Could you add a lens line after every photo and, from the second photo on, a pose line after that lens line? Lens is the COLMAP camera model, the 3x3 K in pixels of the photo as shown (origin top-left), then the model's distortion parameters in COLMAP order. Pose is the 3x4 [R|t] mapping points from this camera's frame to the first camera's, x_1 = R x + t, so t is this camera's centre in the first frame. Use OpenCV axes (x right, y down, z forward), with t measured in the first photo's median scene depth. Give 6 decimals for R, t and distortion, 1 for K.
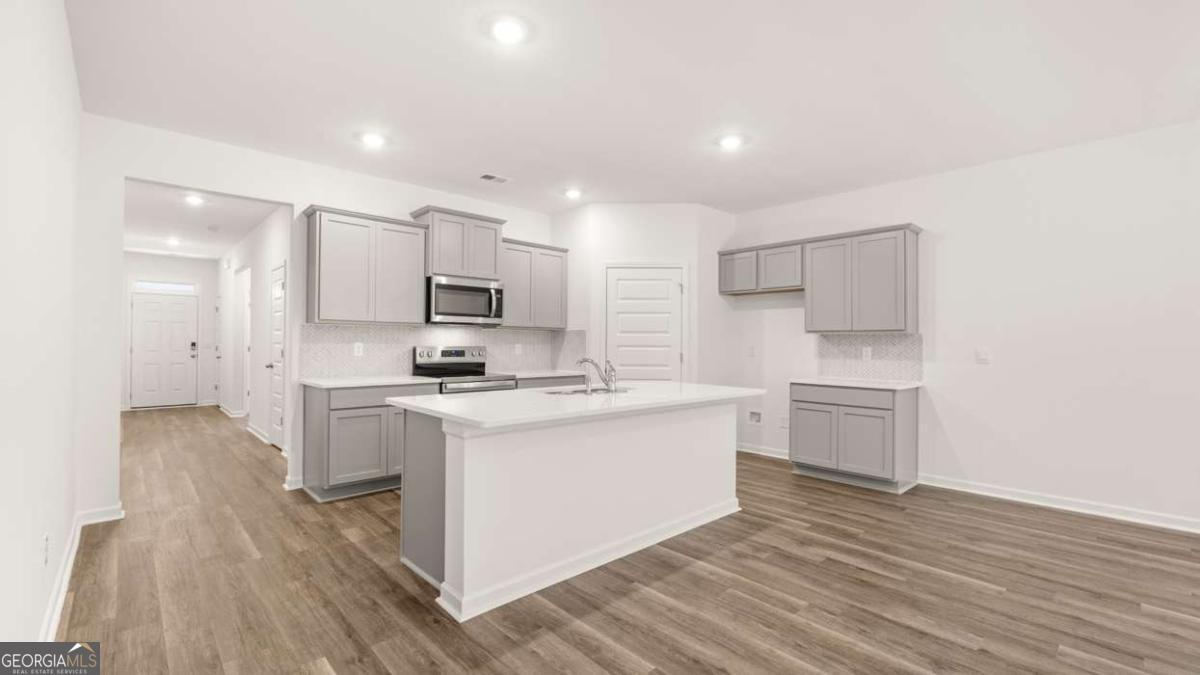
lens RADIAL K [[503.2, 0, 603.6], [0, 503.2, 338.2], [0, 0, 1]] dist [-0.000987, 0.000774]
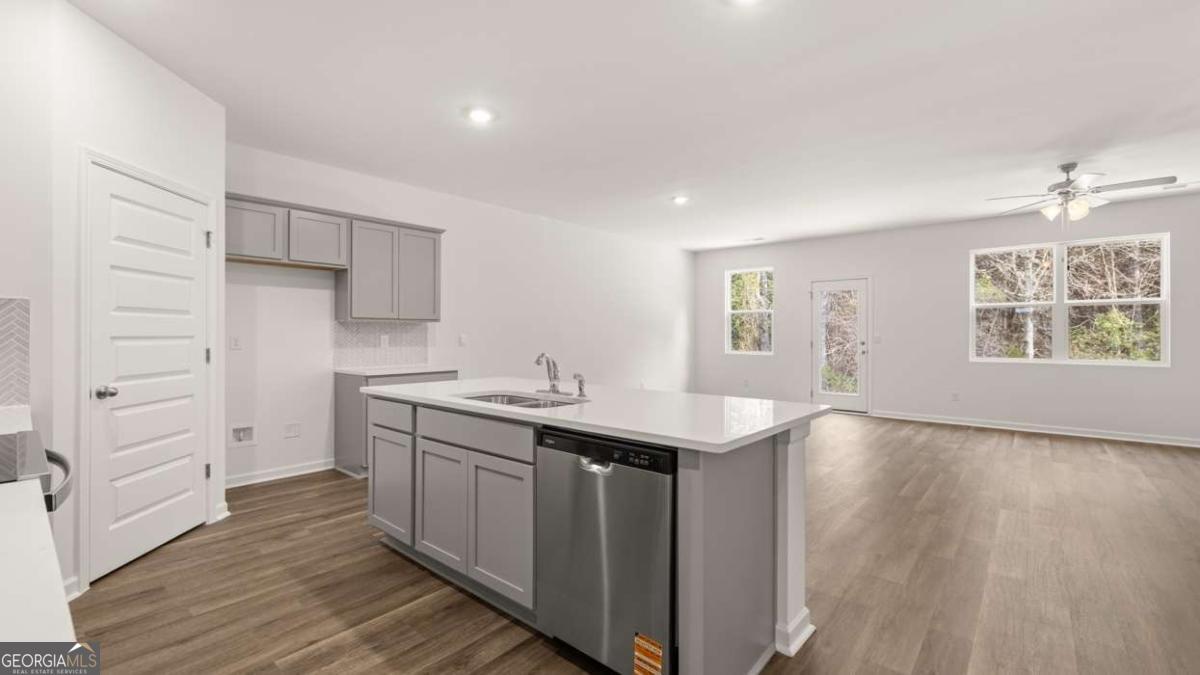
lens RADIAL K [[503.2, 0, 588.9], [0, 503.2, 330.3], [0, 0, 1]] dist [-0.000987, 0.000774]
pose [[-0.084726, -0.000273, 0.996404, -0.562742], [-0.011430, 0.999934, -0.000698, 0.004502], [-0.996339, -0.011448, -0.084724, 0.712426]]
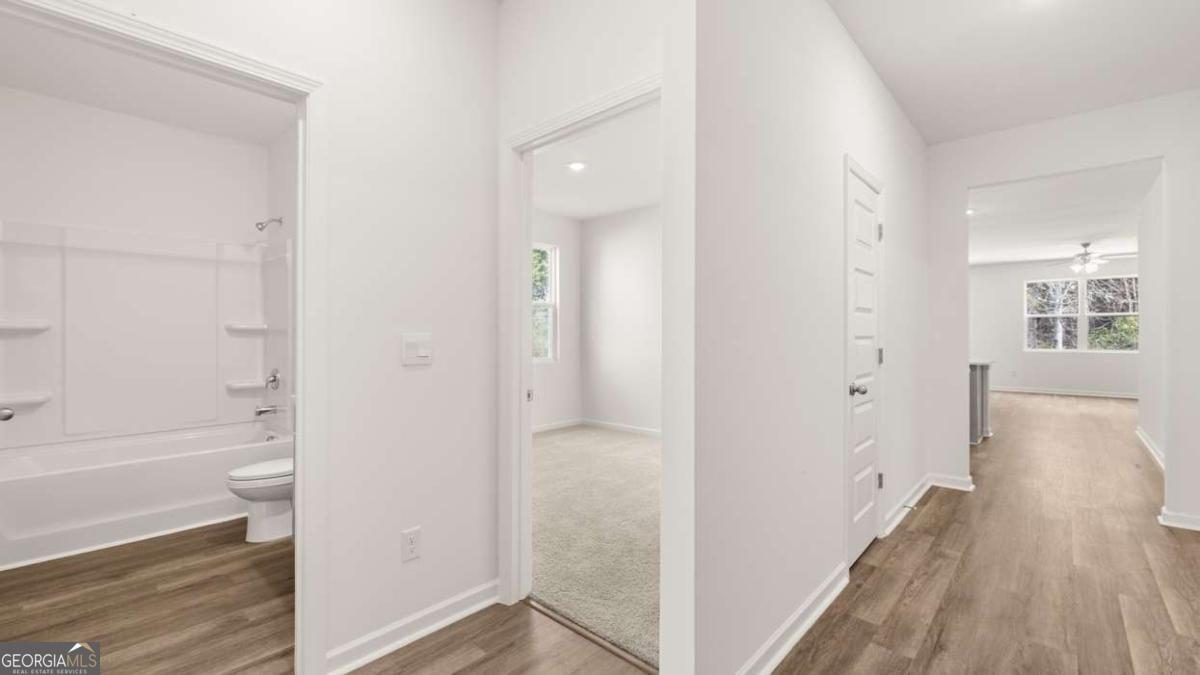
lens RADIAL K [[503.2, 0, 591.5], [0, 503.2, 335.7], [0, 0, 1]] dist [-0.000987, 0.000774]
pose [[-0.058840, -0.005772, 0.998251, -1.399021], [-0.006511, 0.999964, 0.005398, 0.010050], [-0.998246, -0.006182, -0.058876, 1.615459]]
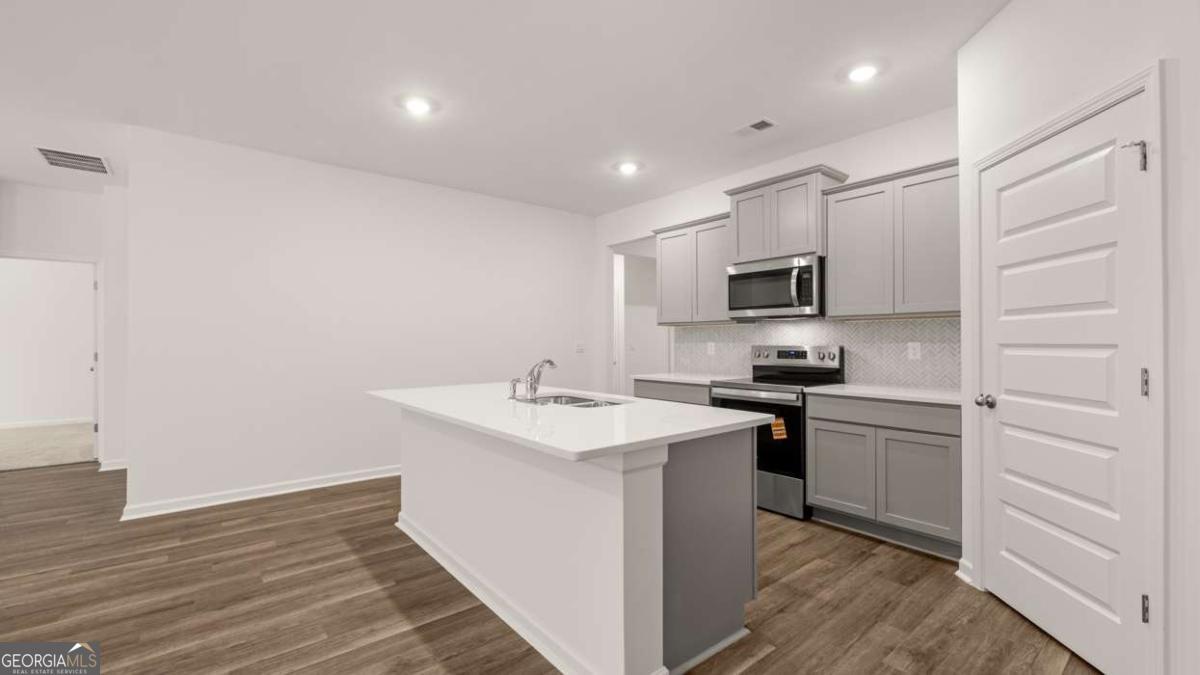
lens RADIAL K [[503.2, 0, 599.8], [0, 503.2, 340.8], [0, 0, 1]] dist [-0.000987, 0.000774]
pose [[-0.069979, -0.009660, -0.997502, 0.569151], [0.013207, 0.999856, -0.010609, 0.013788], [0.997461, -0.013917, -0.069842, 0.819478]]
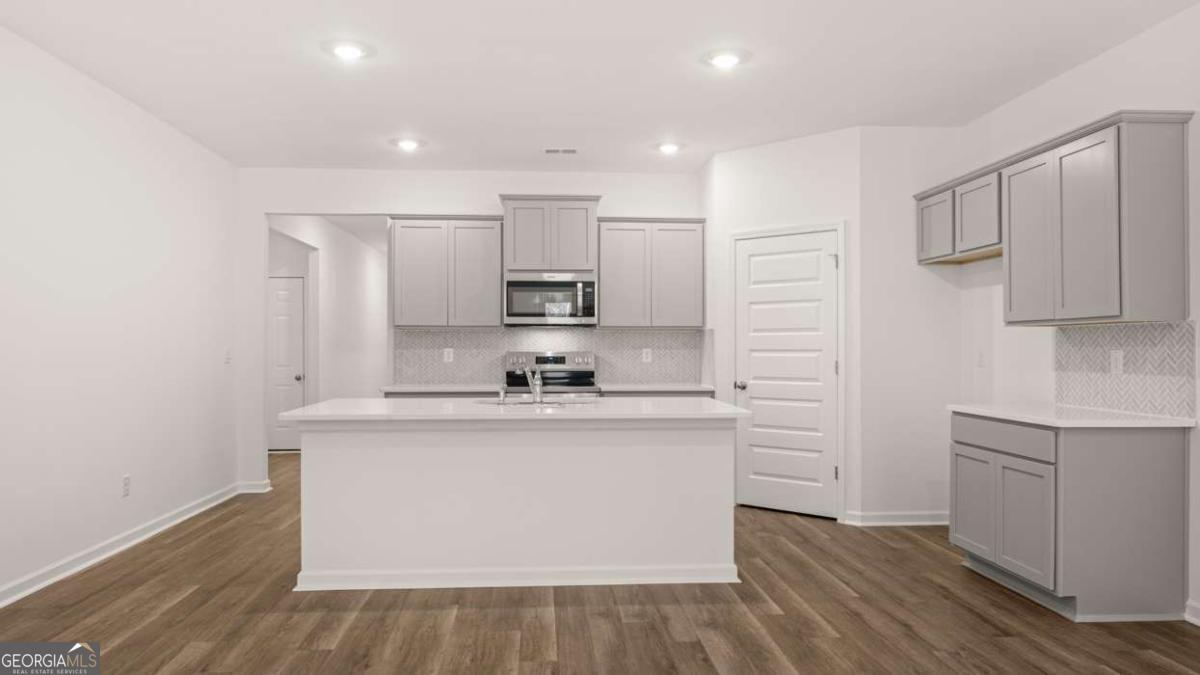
lens RADIAL K [[780.5, 0, 602.8], [0, 780.5, 347.3], [0, 0, 1]] dist [-0.000419, -0.000197]
pose [[0.778653, -0.007902, -0.627405, 0.653061], [0.012811, 0.999912, 0.003306, 0.005884], [0.627324, -0.010612, 0.778686, 0.030024]]
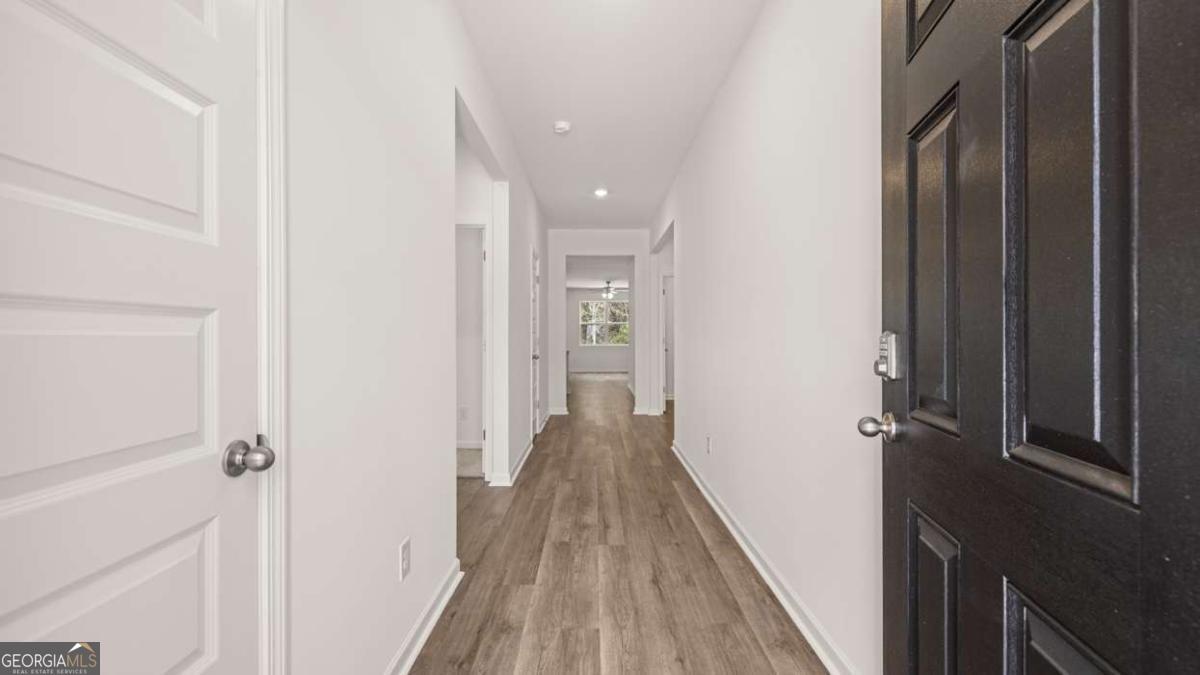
lens RADIAL K [[503.2, 0, 599.3], [0, 503.2, 336.9], [0, 0, 1]] dist [-0.000987, 0.000774]
pose [[-0.732719, -0.003265, 0.680524, -1.769434], [-0.007150, 0.999970, -0.002901, 0.027703], [-0.680494, -0.006992, -0.732721, 2.046130]]
